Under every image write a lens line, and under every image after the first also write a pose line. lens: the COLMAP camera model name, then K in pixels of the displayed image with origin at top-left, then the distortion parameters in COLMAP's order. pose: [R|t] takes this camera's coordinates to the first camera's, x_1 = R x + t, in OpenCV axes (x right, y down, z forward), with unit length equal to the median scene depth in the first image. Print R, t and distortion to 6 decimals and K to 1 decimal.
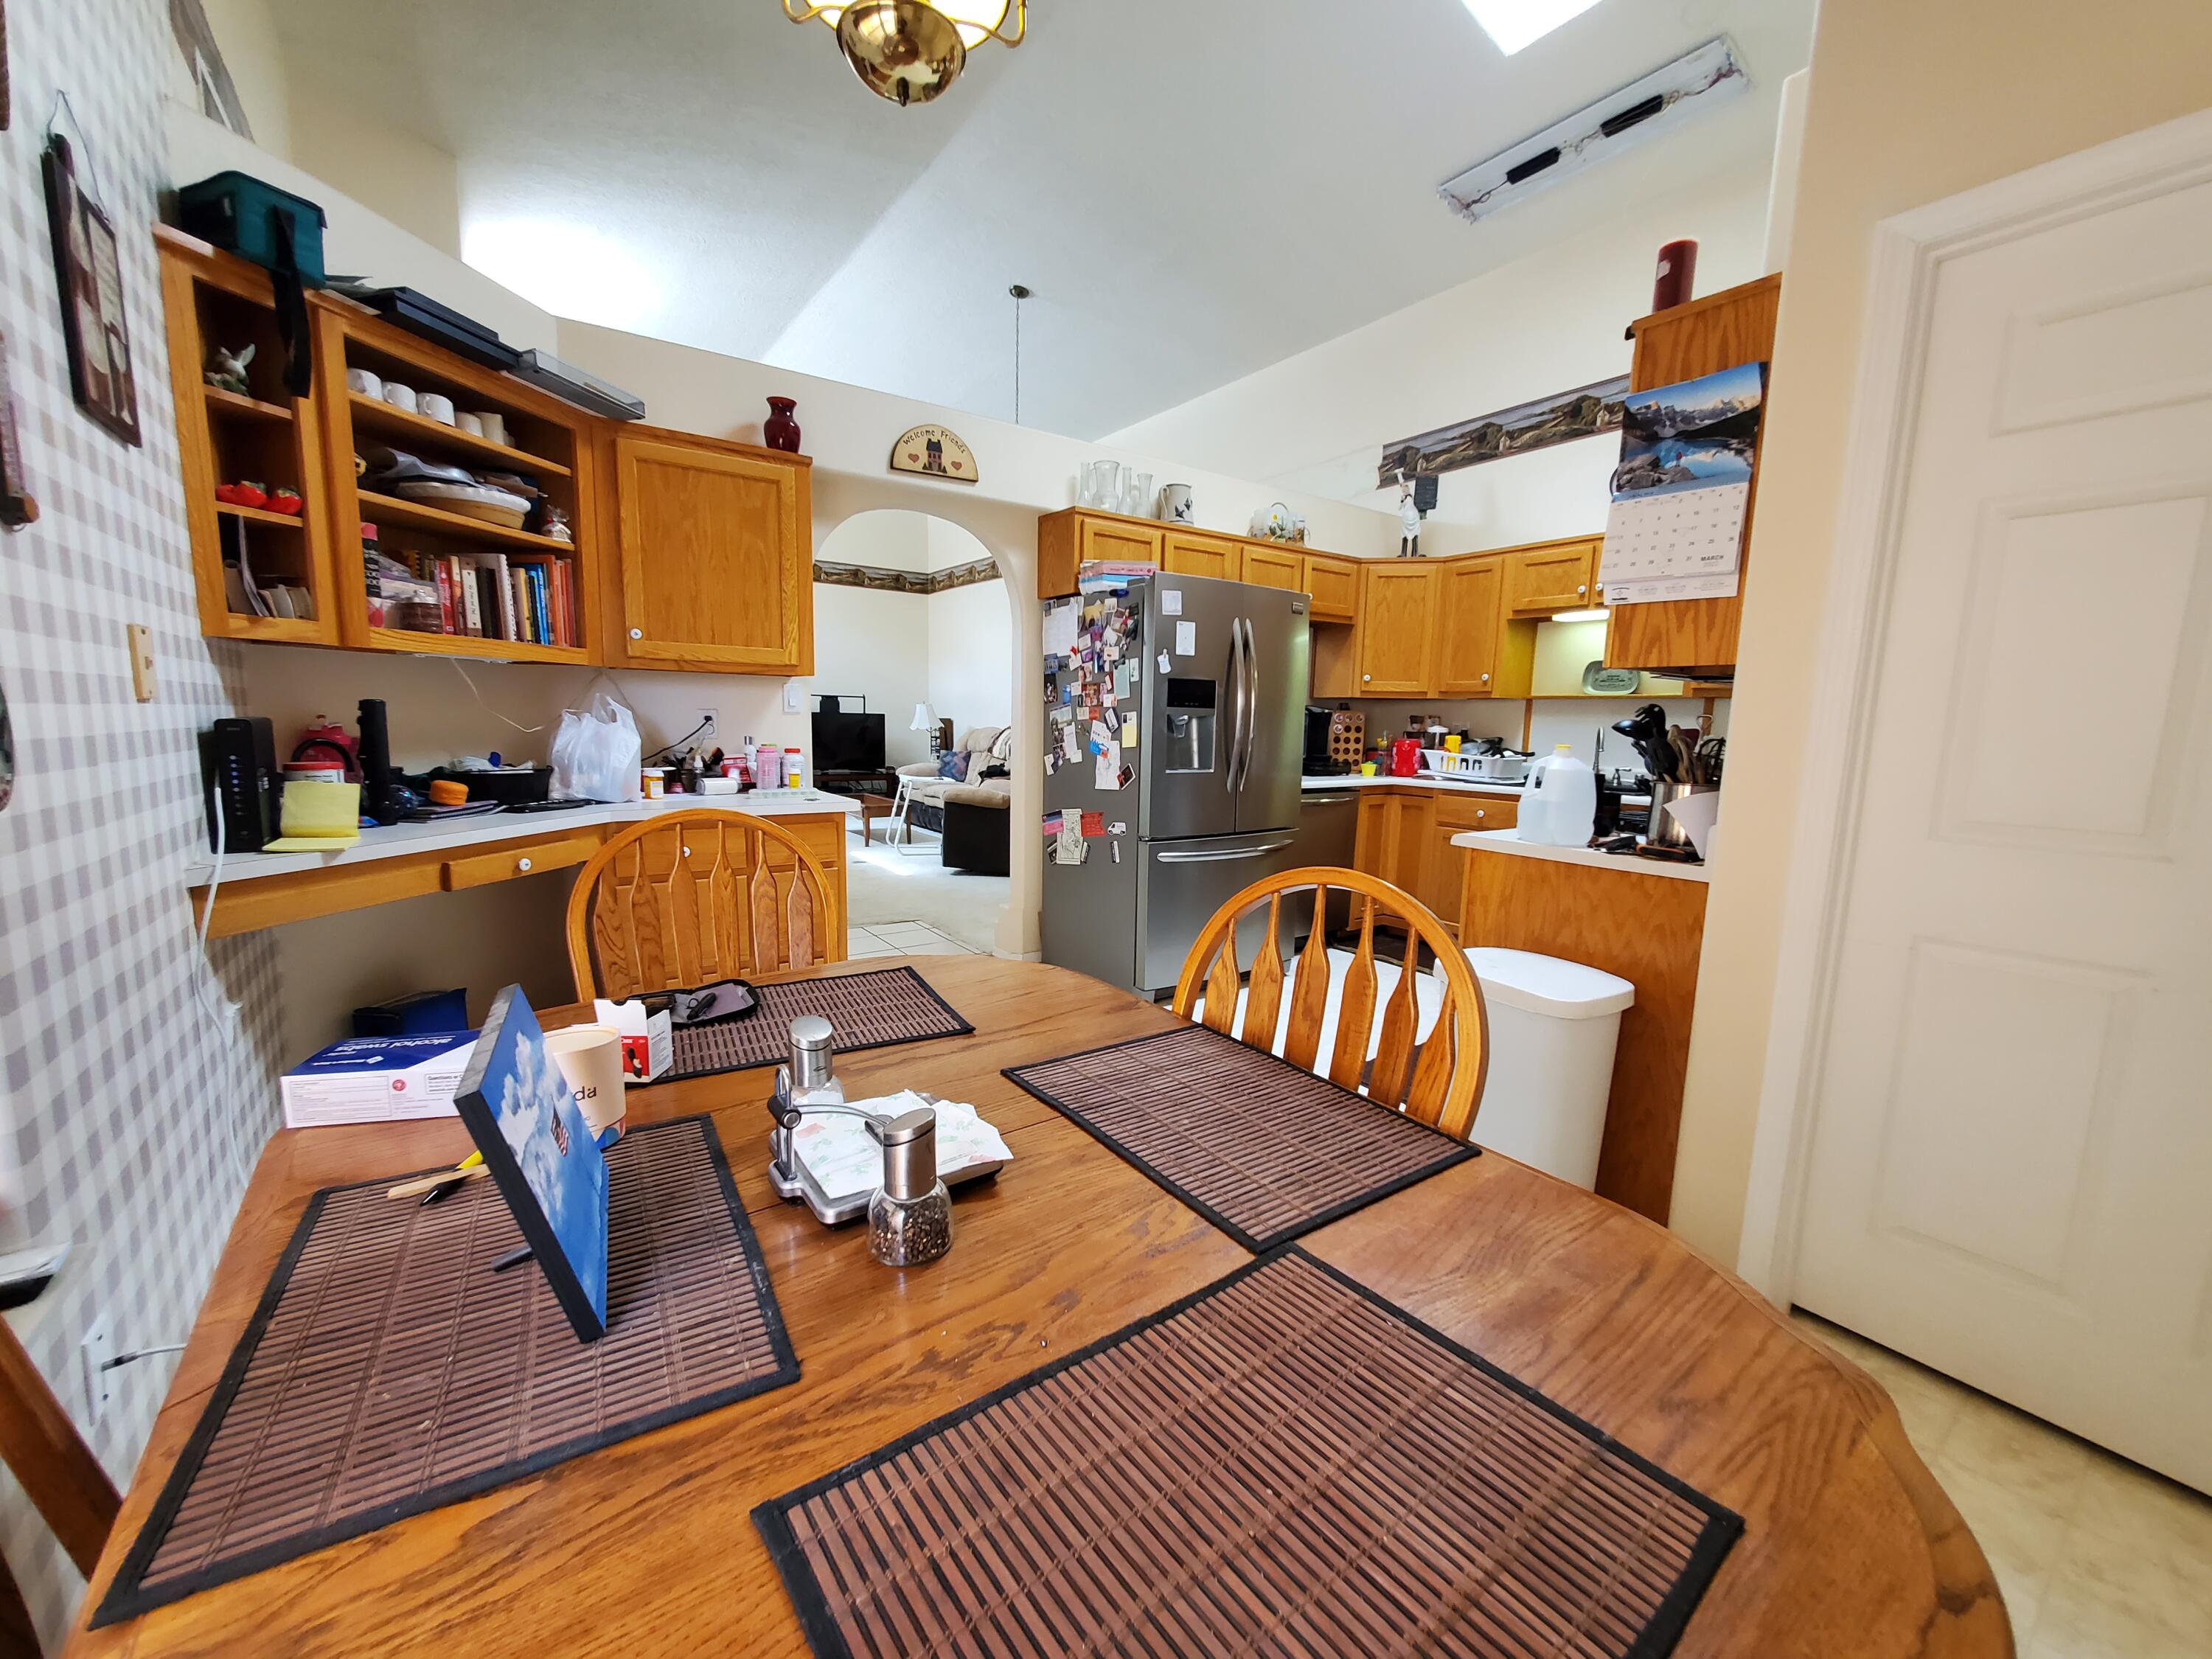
lens RADIAL K [[875.5, 0, 1097.9], [0, 875.5, 842.7], [0, 0, 1]] dist [0.006338, -0.000757]
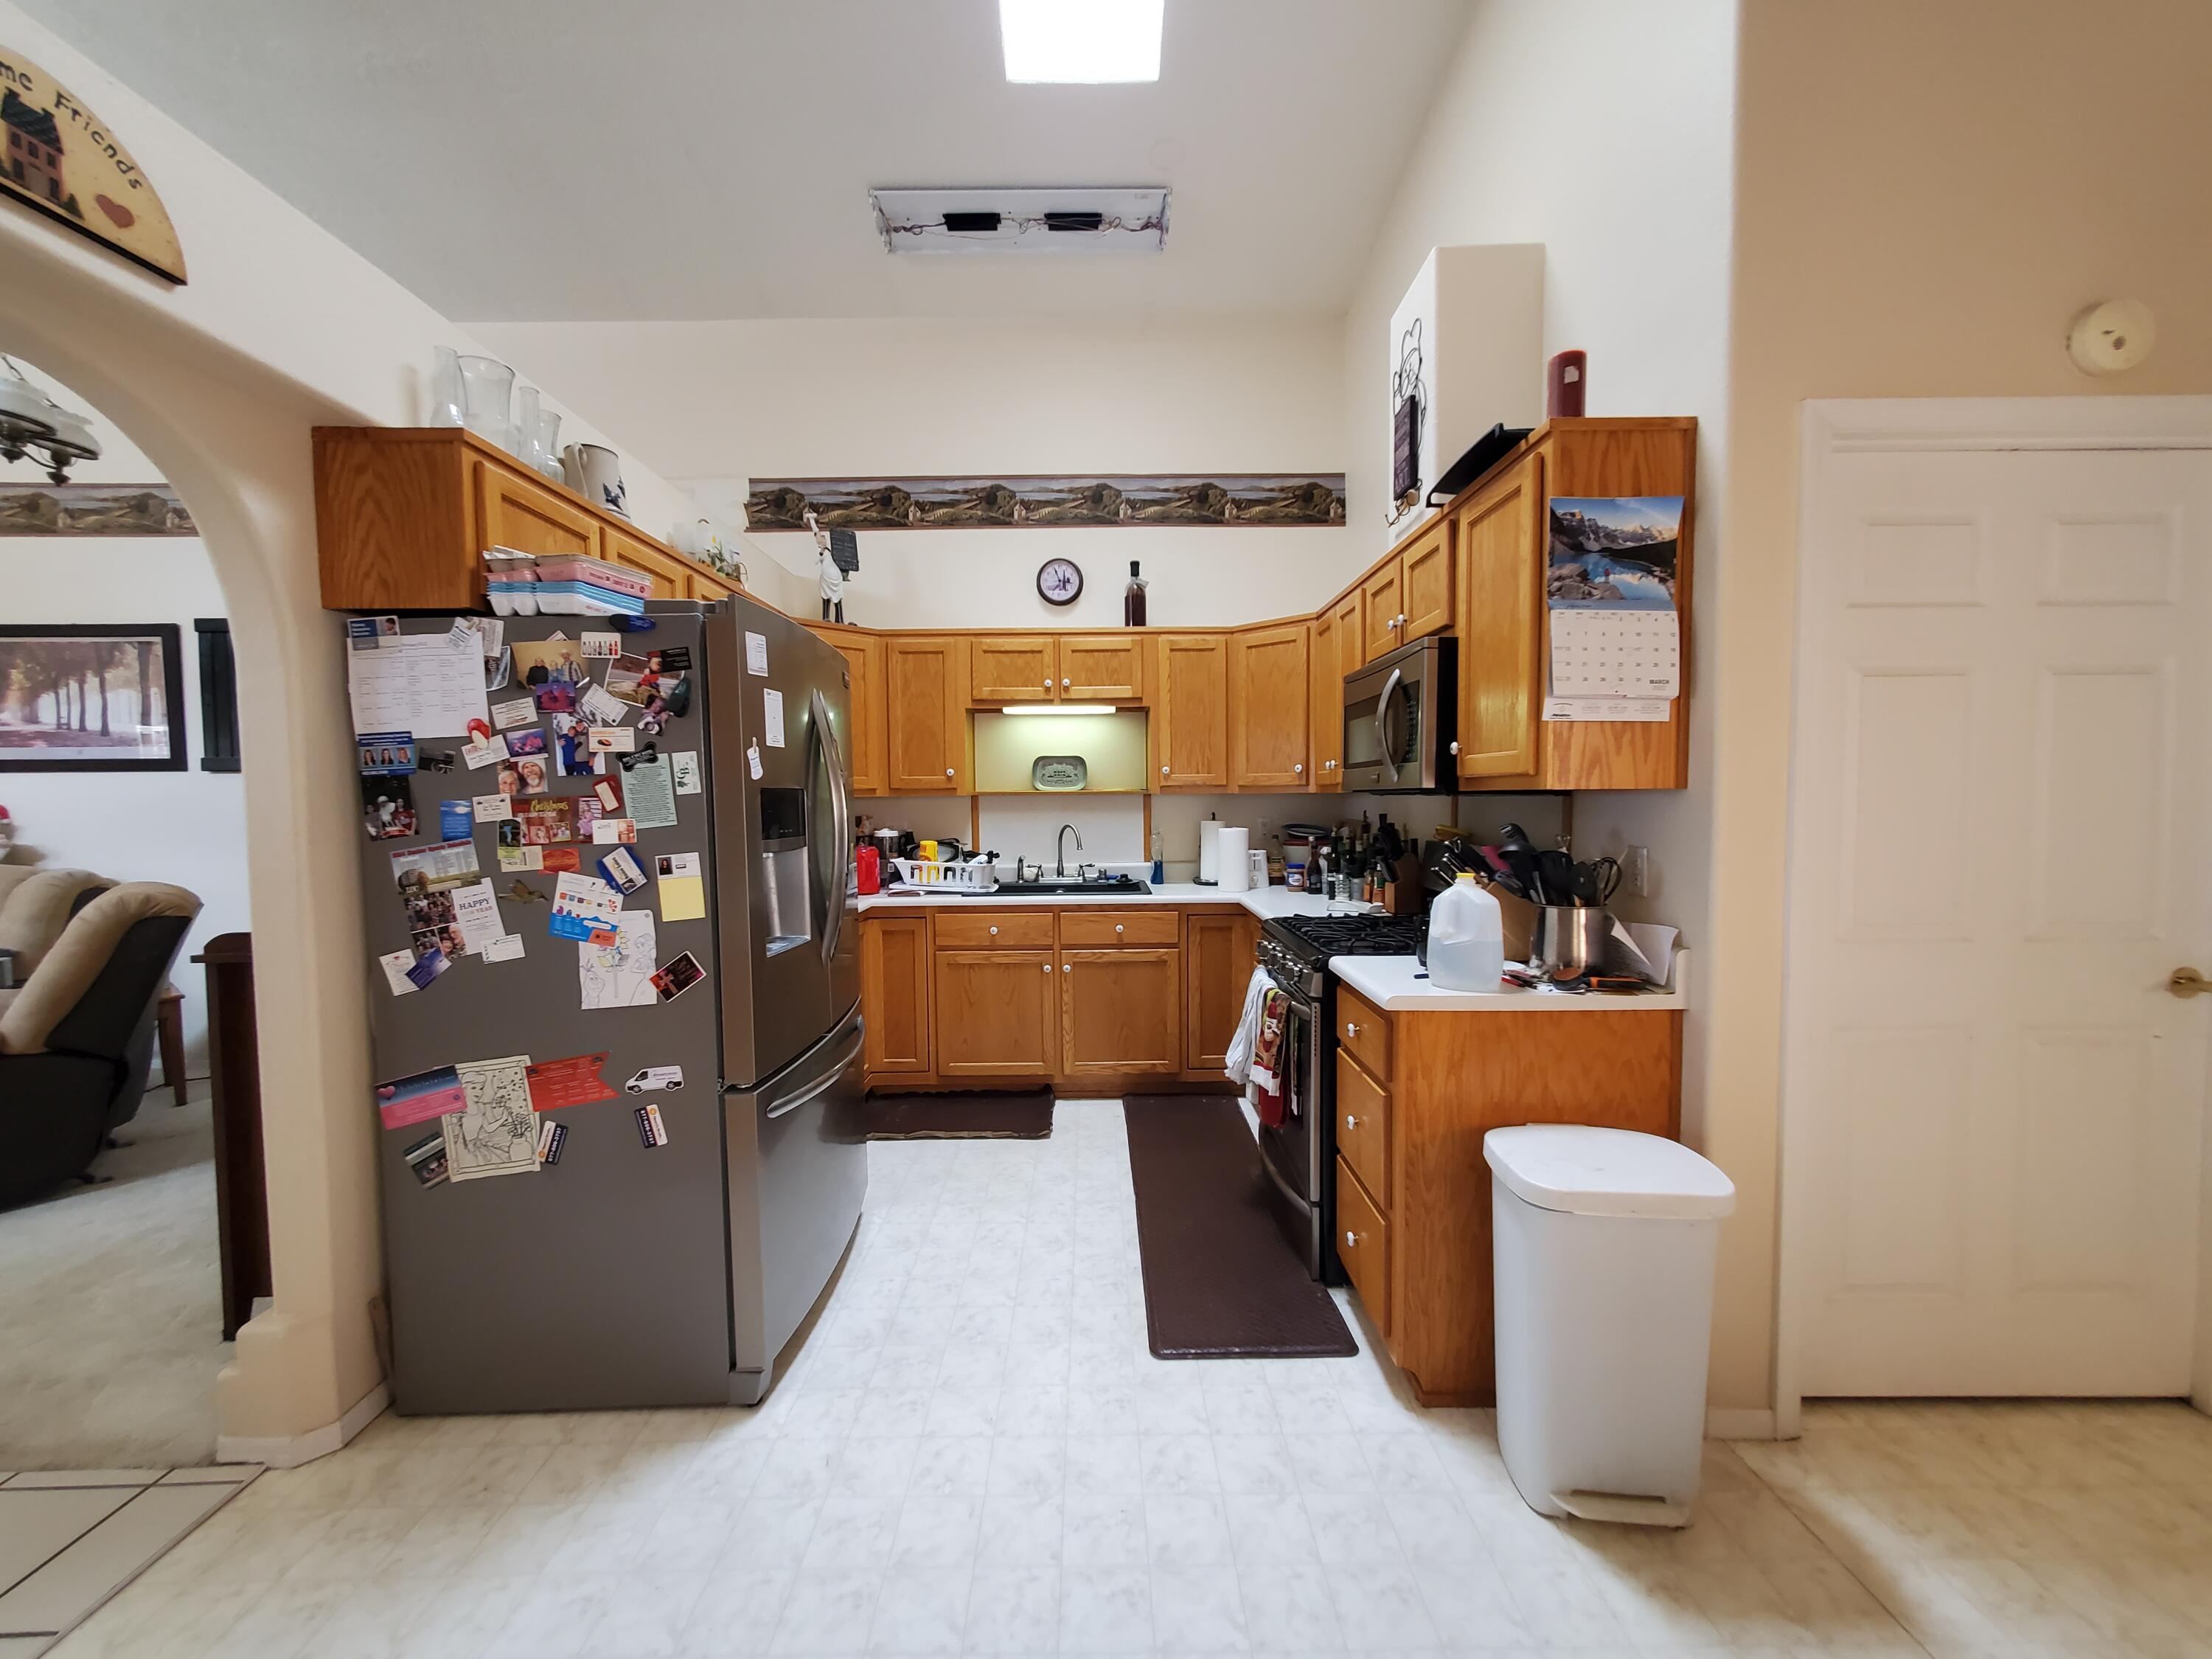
lens RADIAL K [[875.5, 0, 1097.9], [0, 875.5, 842.7], [0, 0, 1]] dist [0.006338, -0.000757]
pose [[0.574116, -0.070176, 0.815761, -0.233057], [0.138029, 0.990356, -0.011947, -0.109269], [-0.807056, 0.119458, 0.578265, 0.474568]]
